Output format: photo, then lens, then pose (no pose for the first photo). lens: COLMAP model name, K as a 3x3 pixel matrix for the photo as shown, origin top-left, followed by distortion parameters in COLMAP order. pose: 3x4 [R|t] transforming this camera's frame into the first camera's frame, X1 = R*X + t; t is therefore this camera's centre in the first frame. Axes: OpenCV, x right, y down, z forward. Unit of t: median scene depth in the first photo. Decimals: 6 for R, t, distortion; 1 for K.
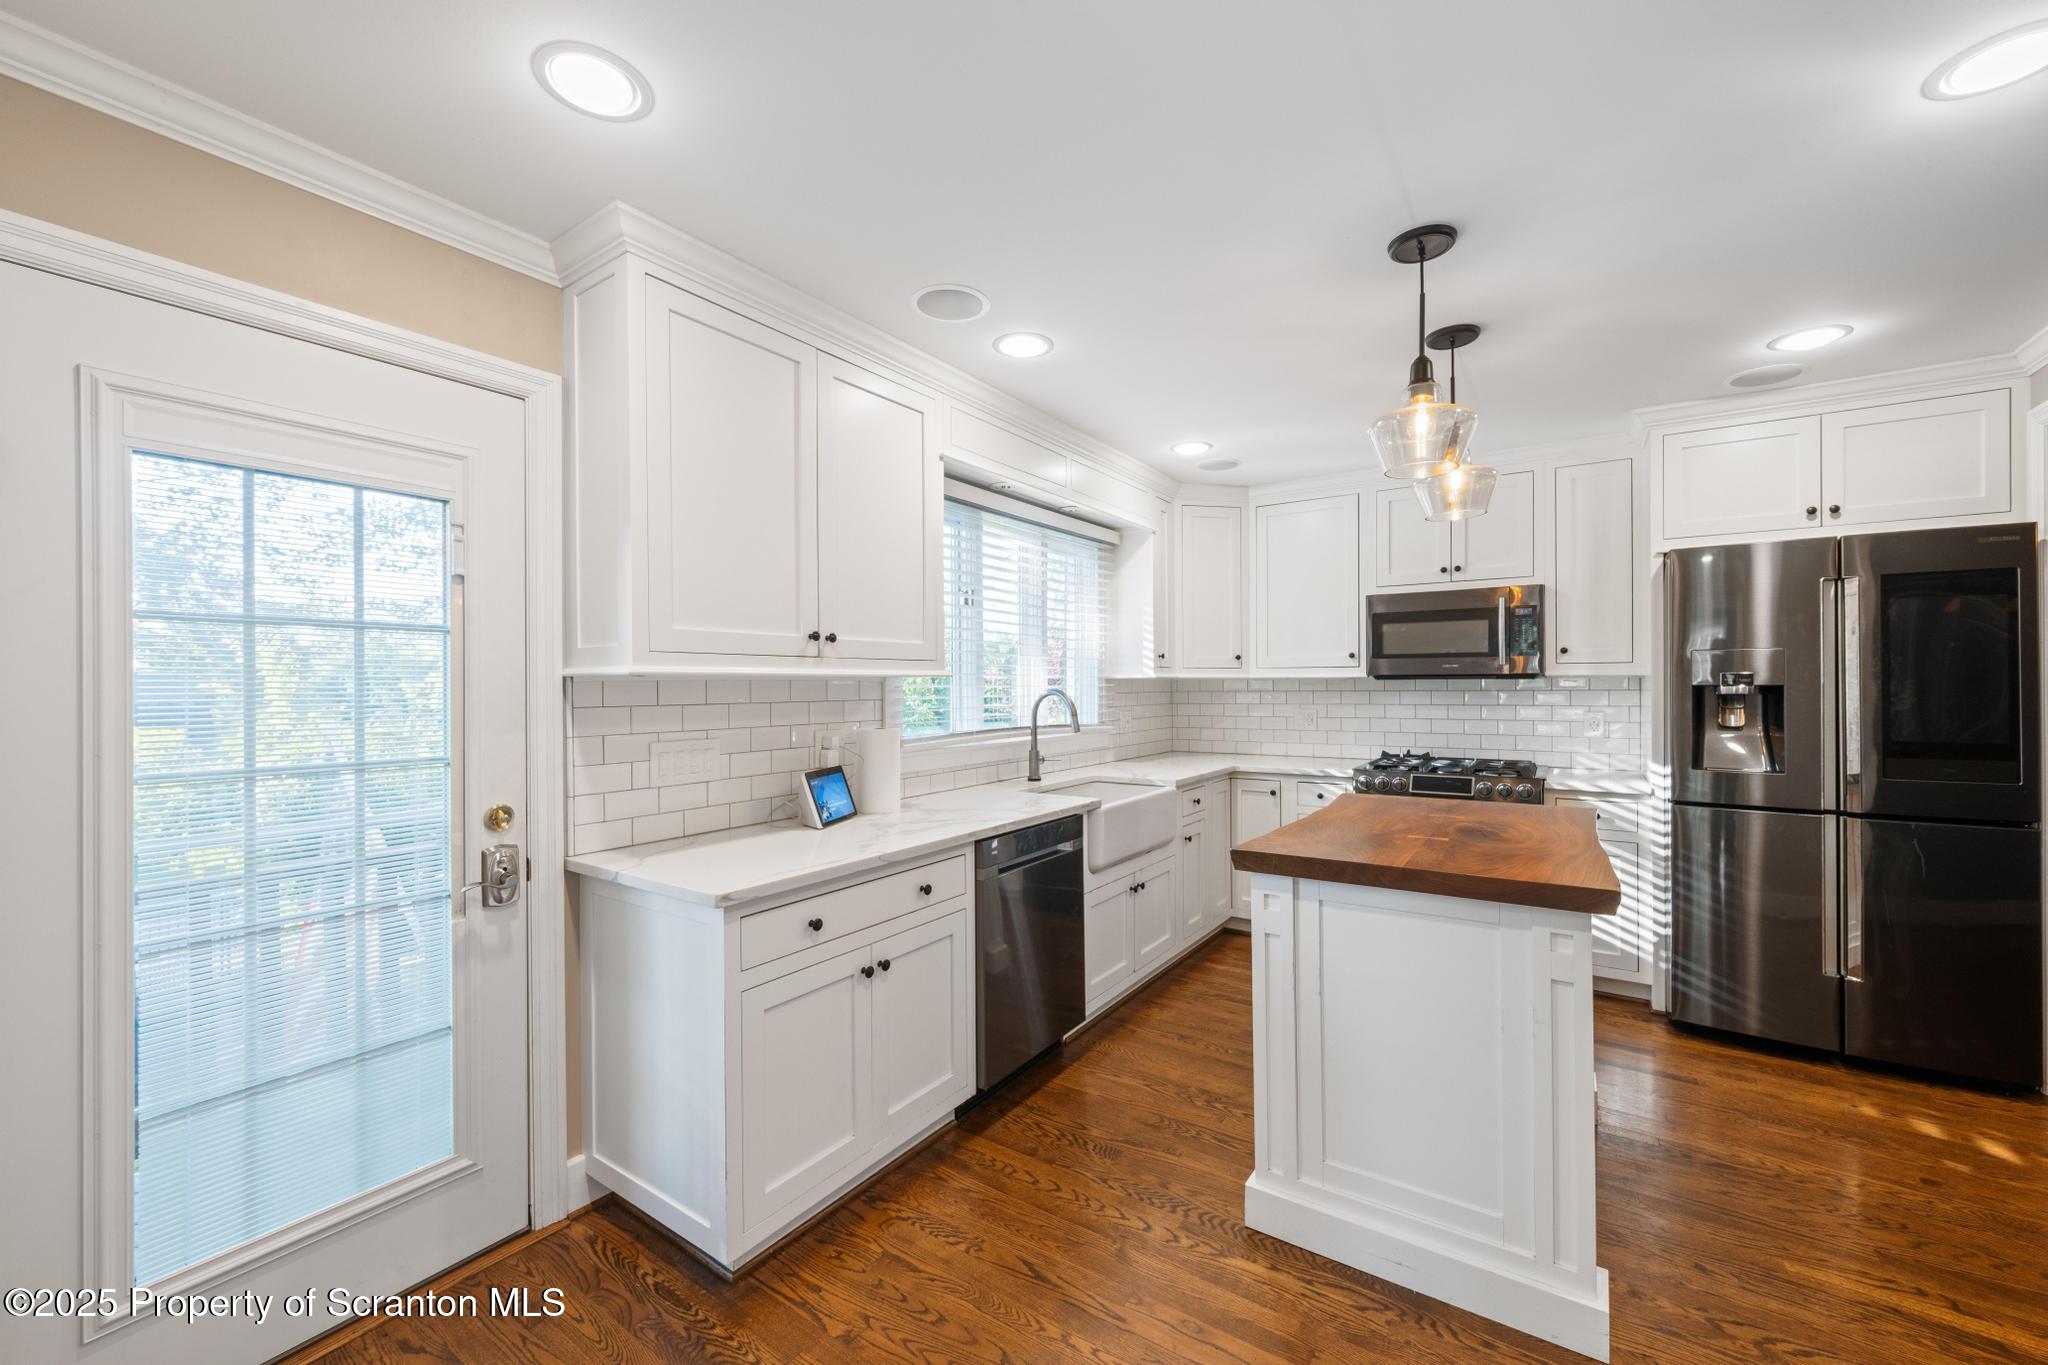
lens RADIAL K [[792.2, 0, 1032.4], [0, 792.2, 678.7], [0, 0, 1]] dist [-0.000737, -0.000682]
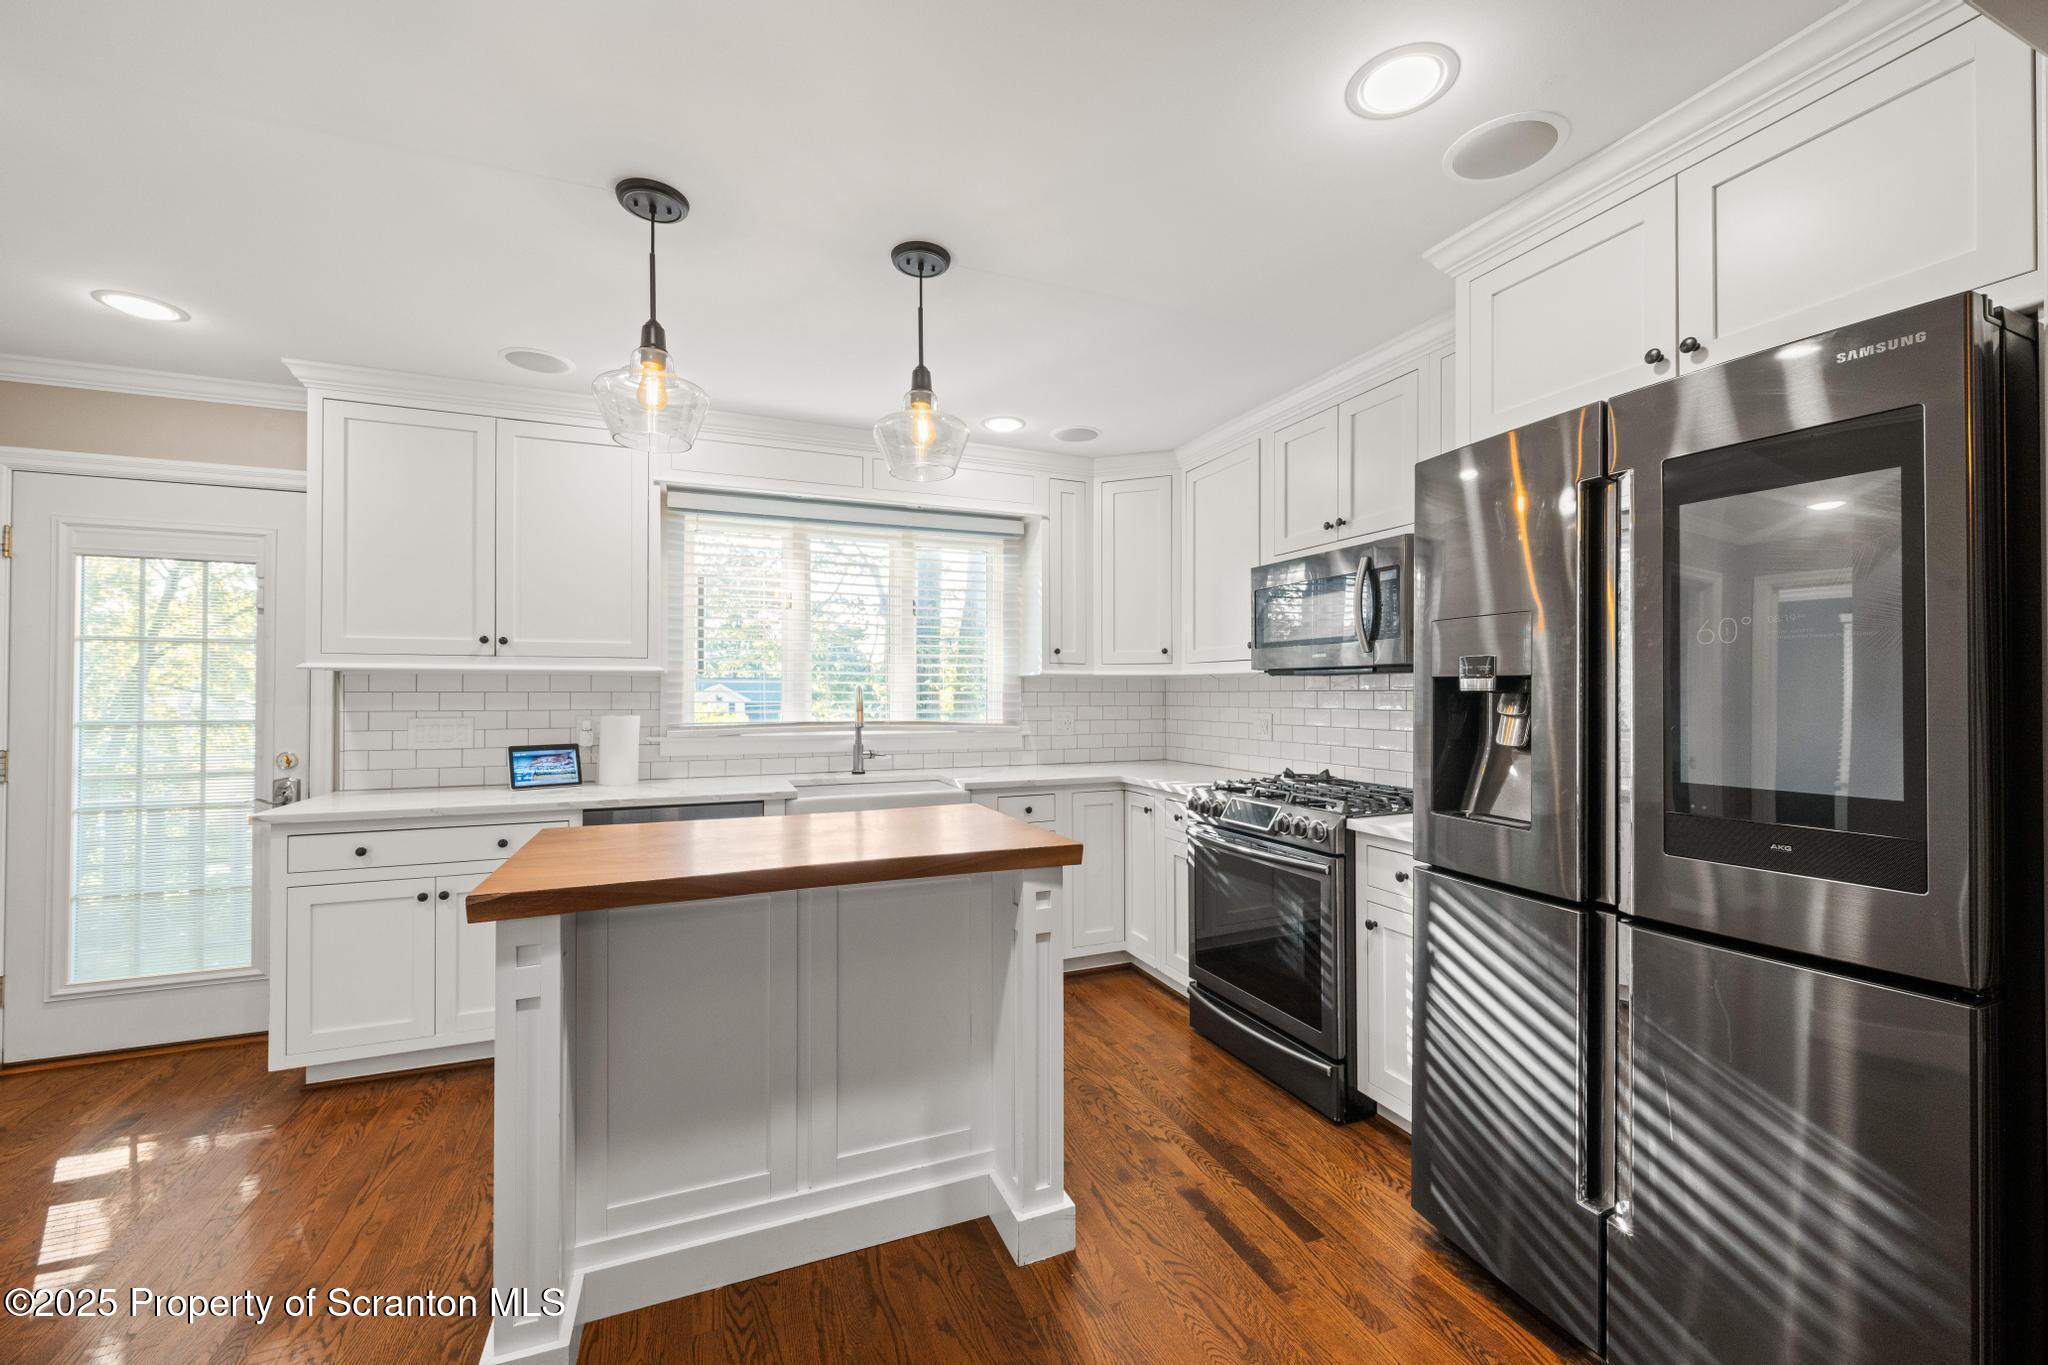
lens RADIAL K [[792.2, 0, 1028.3], [0, 792.2, 679.6], [0, 0, 1]] dist [-0.000737, -0.000682]
pose [[0.840217, -0.002715, -0.542244, 0.745669], [-0.001297, 0.999975, -0.007017, 0.012293], [0.542249, 0.006599, 0.840192, 0.250068]]
